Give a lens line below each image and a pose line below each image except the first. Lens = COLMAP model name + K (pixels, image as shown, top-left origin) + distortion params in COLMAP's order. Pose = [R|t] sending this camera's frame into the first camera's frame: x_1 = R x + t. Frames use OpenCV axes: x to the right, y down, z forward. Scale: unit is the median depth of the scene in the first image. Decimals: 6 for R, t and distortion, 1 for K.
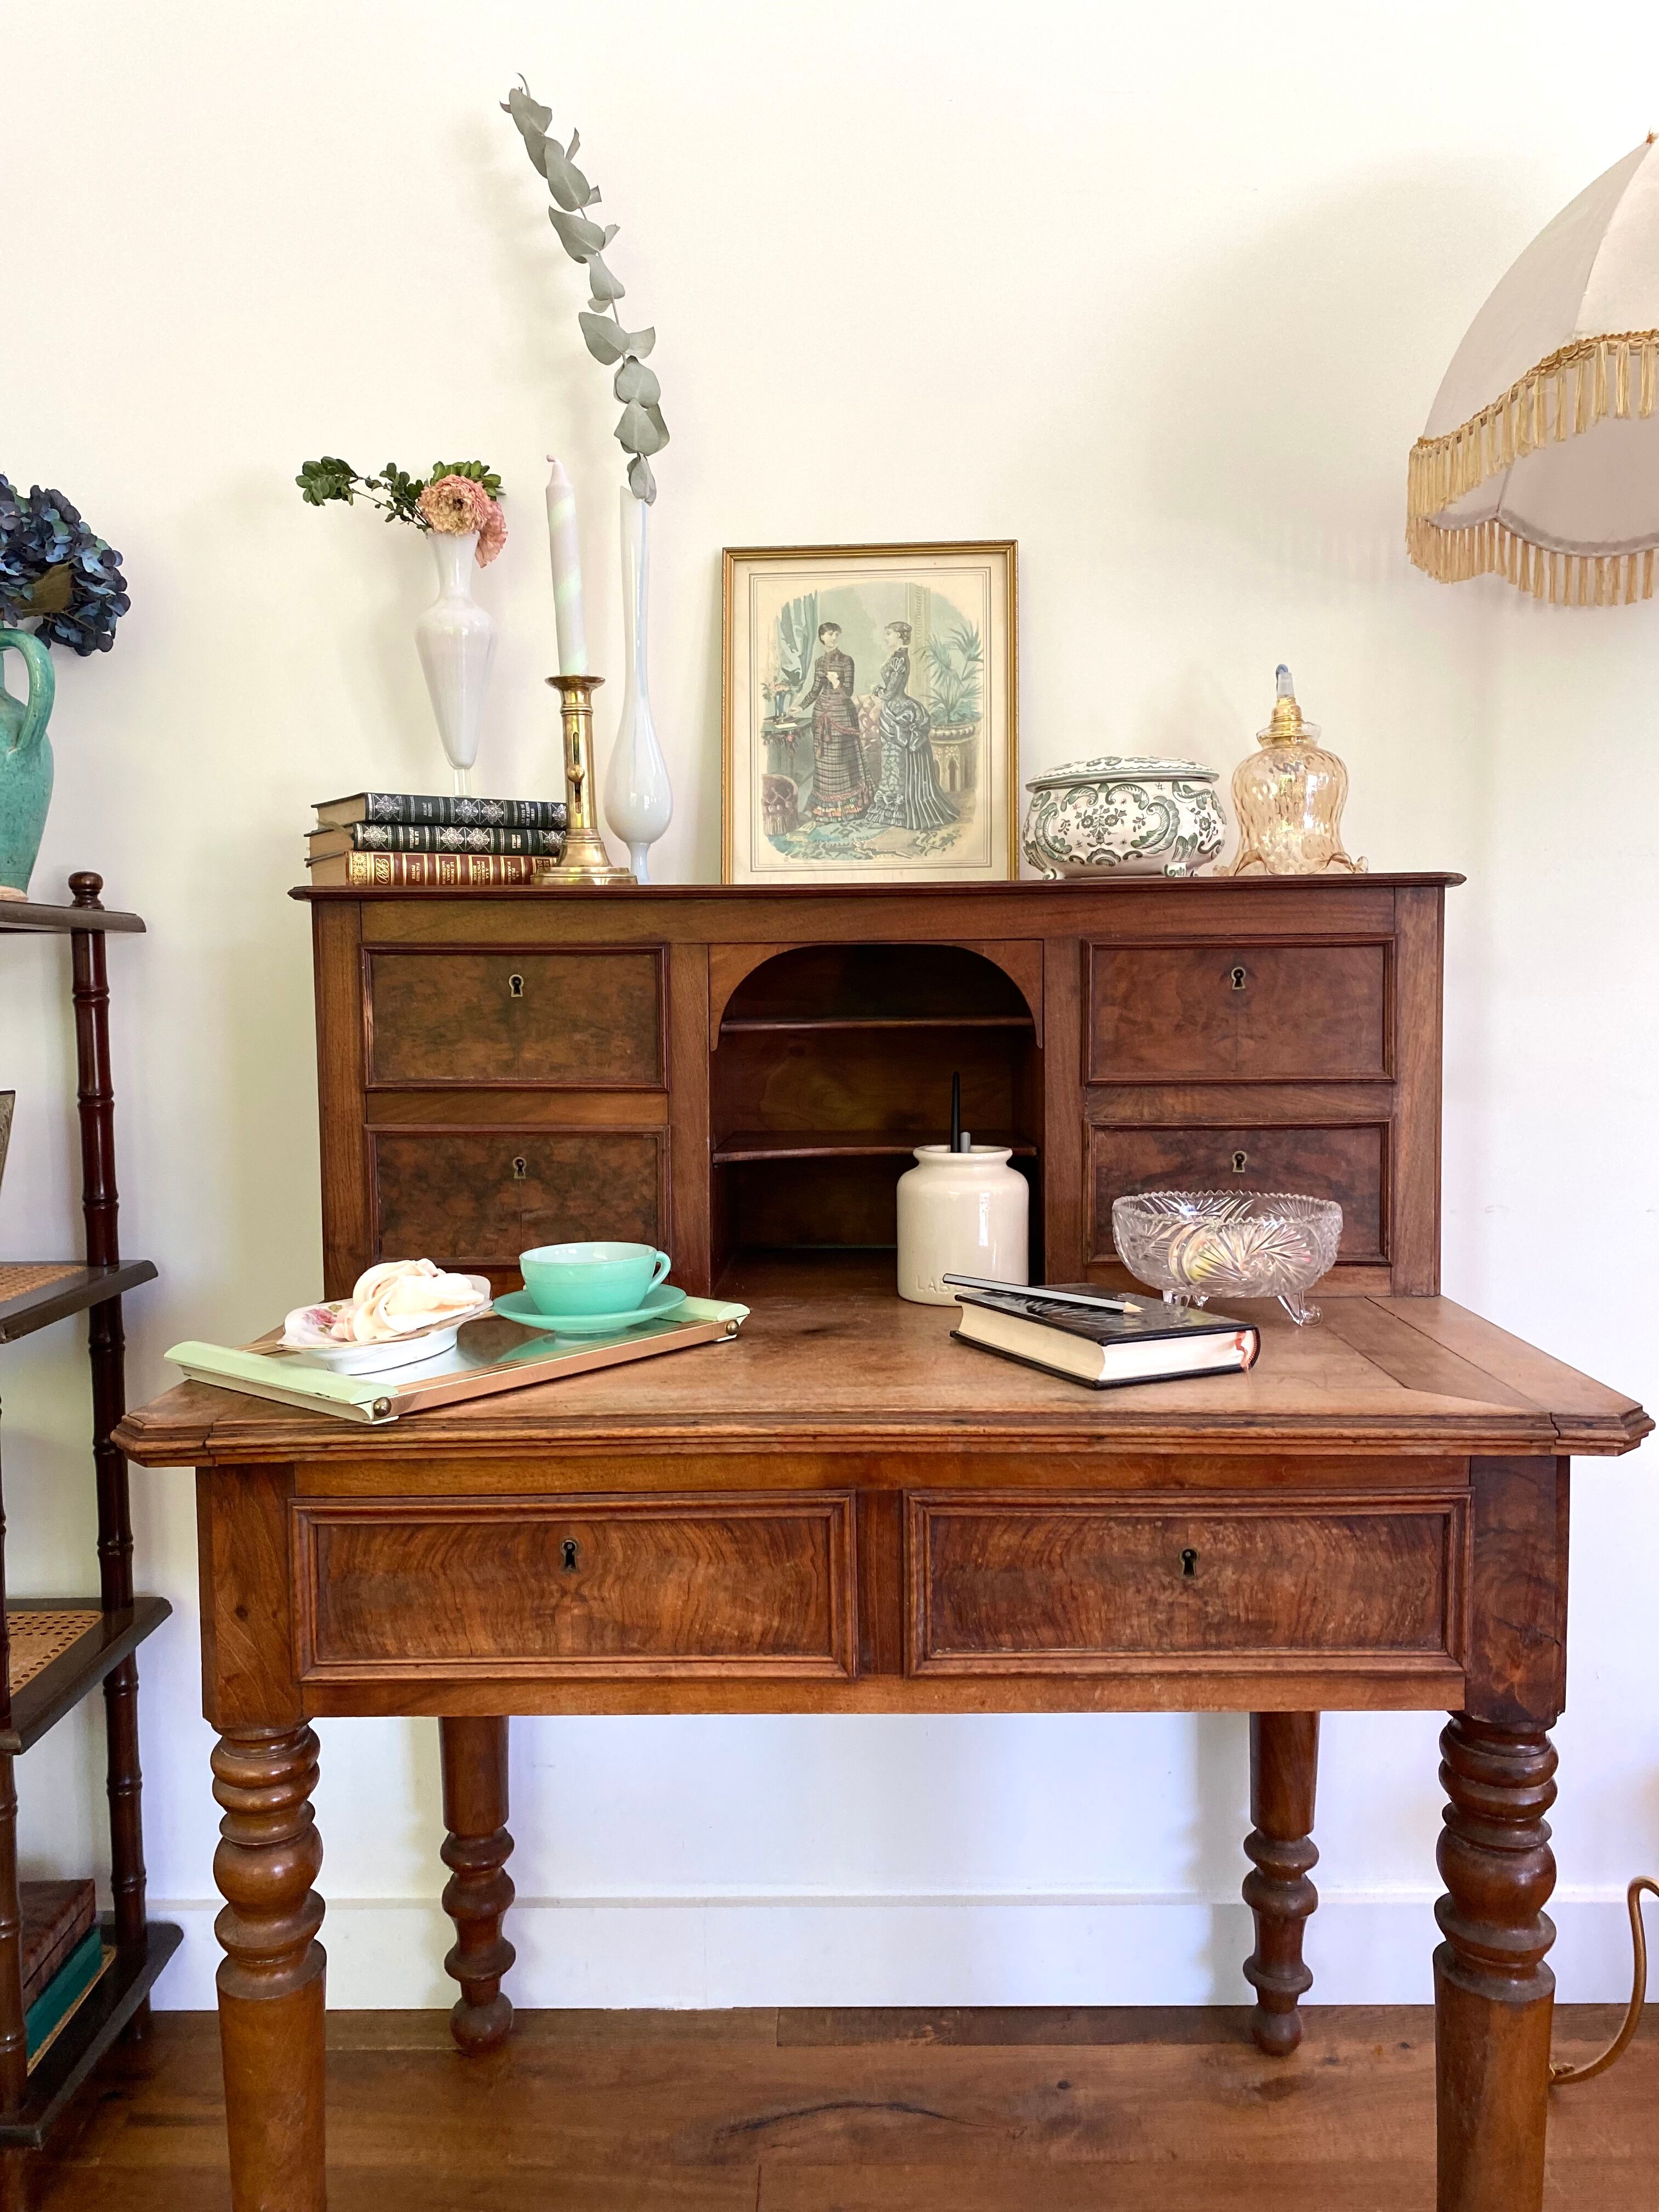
lens RADIAL K [[1685.8, 0, 837.5], [0, 1685.8, 1102.0], [0, 0, 1]] dist [0.044667, -0.056154]
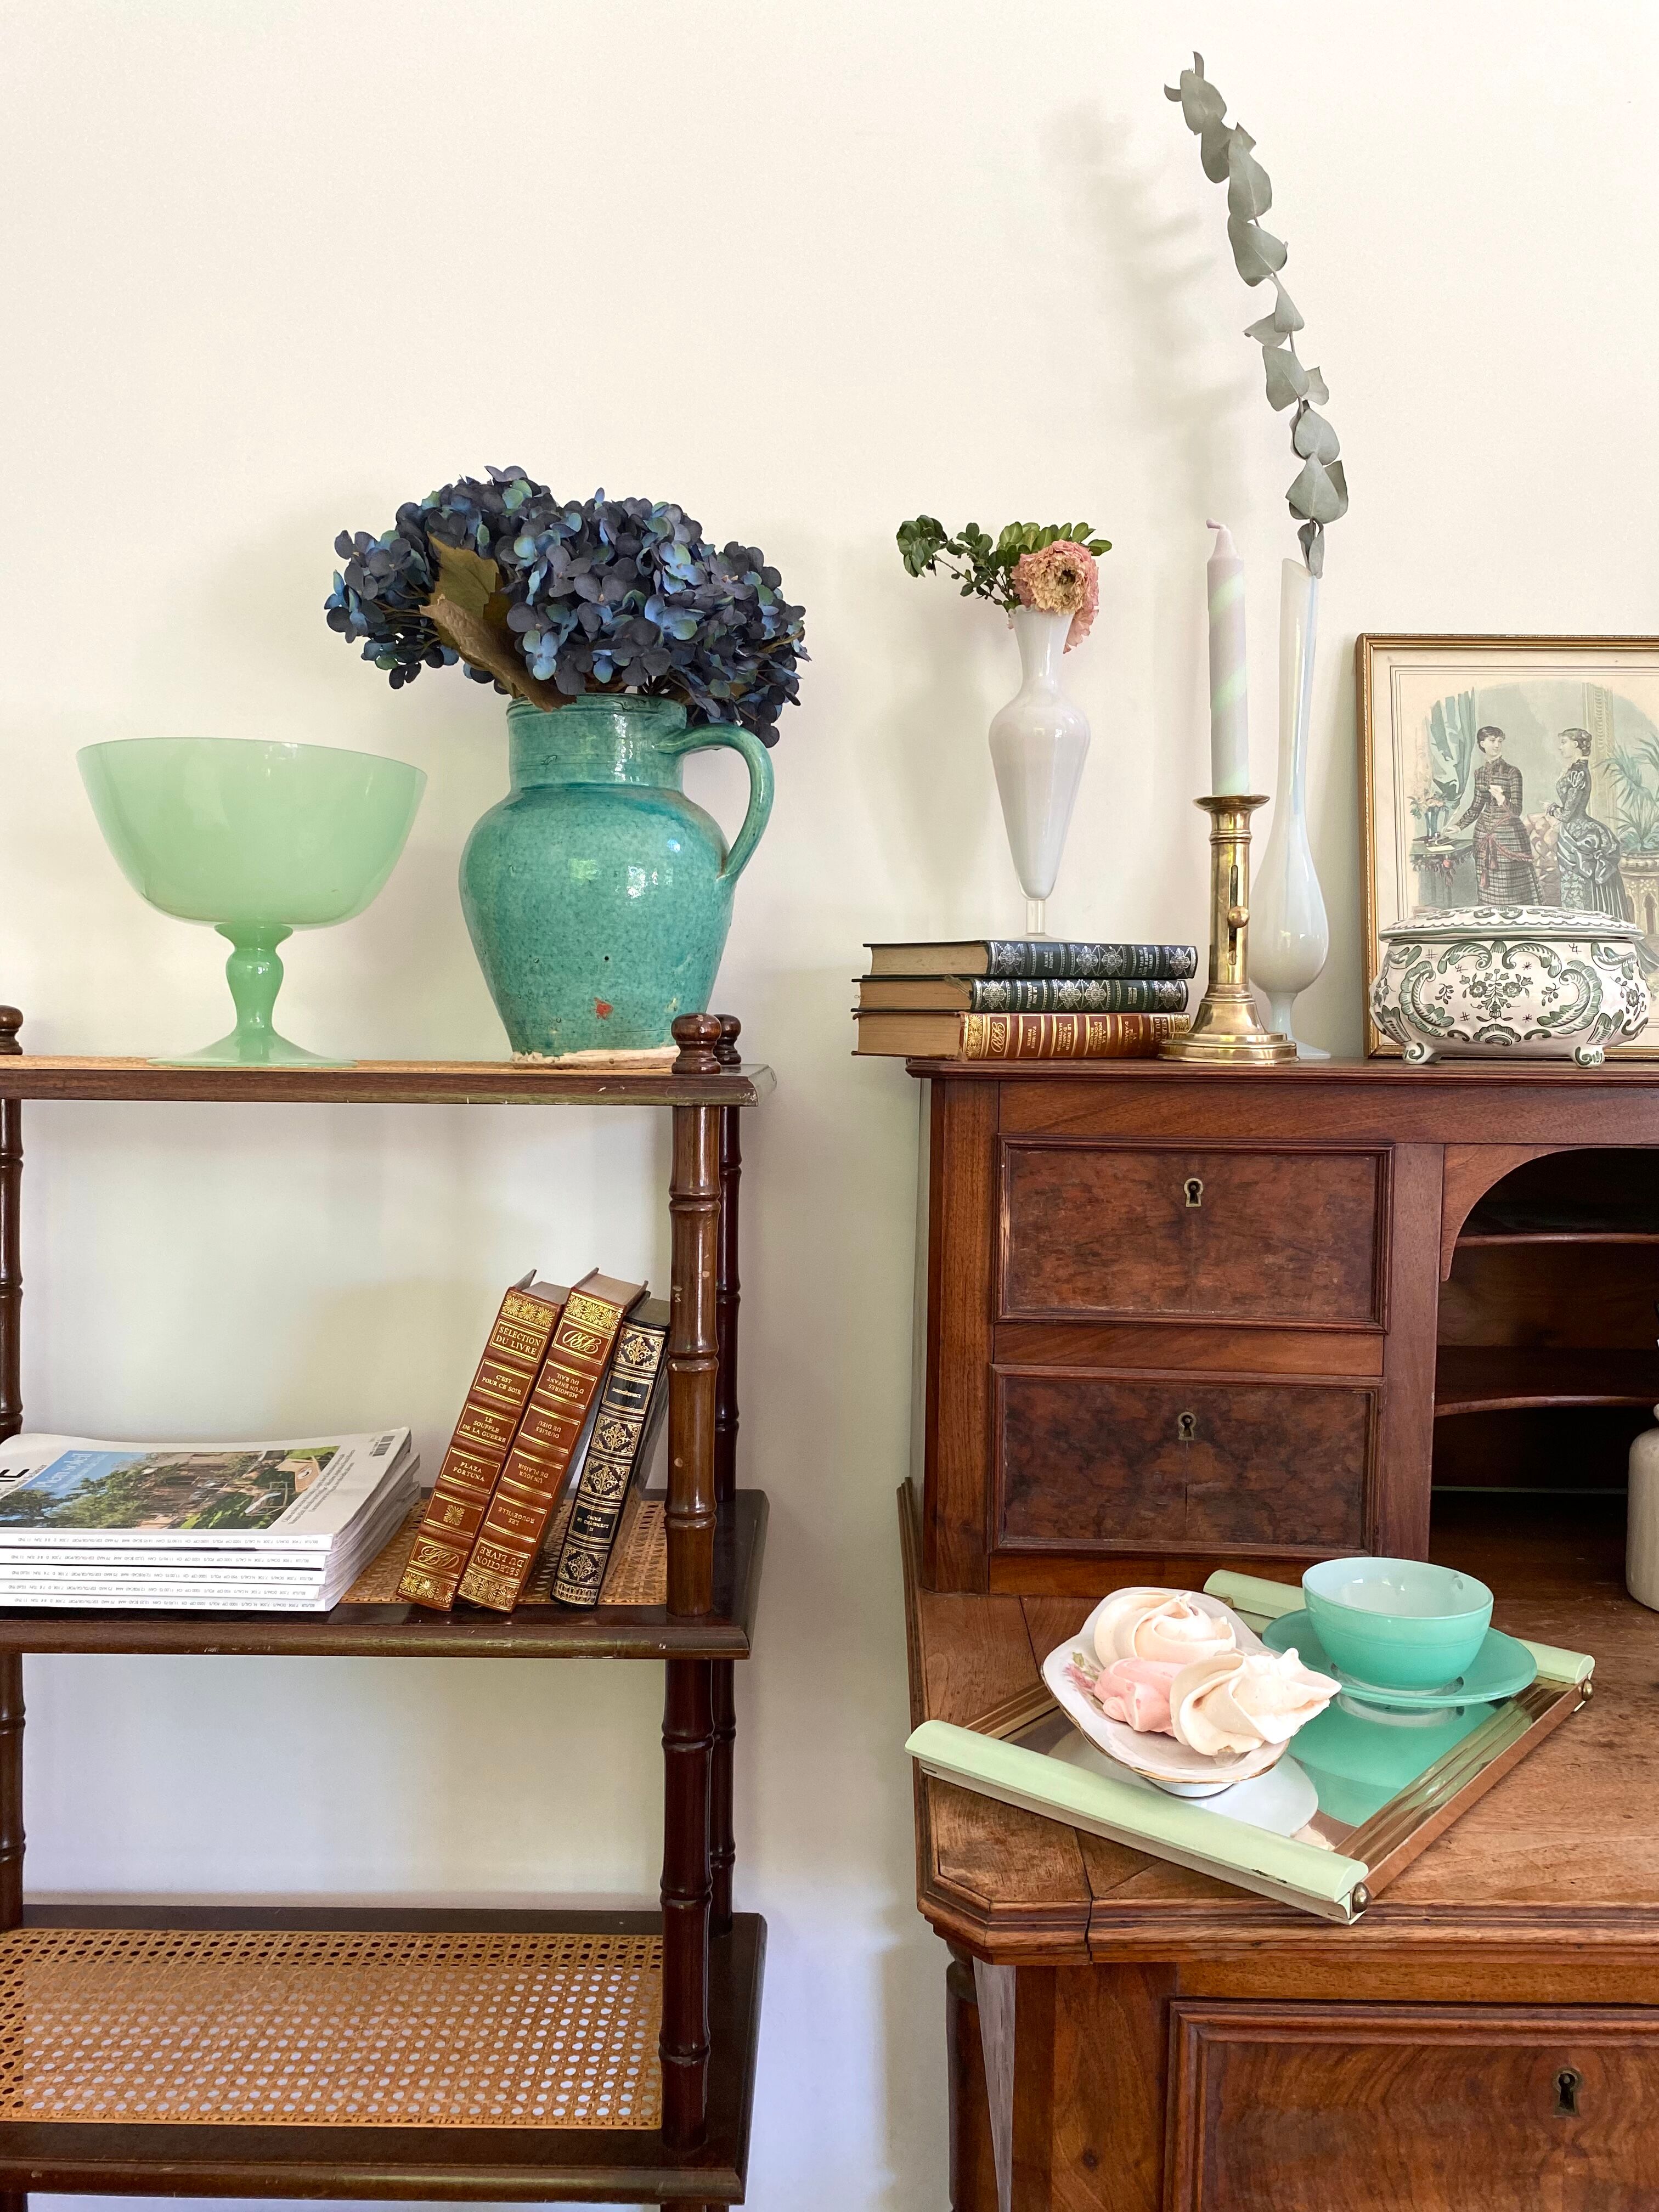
lens RADIAL K [[1685.8, 0, 833.0], [0, 1685.8, 1088.5], [0, 0, 1]] dist [0.044667, -0.056154]
pose [[0.999758, 0.021935, 0.001355, -0.359060], [-0.021886, 0.999320, -0.029663, -0.090053], [-0.002005, 0.029627, 0.999559, 0.219762]]
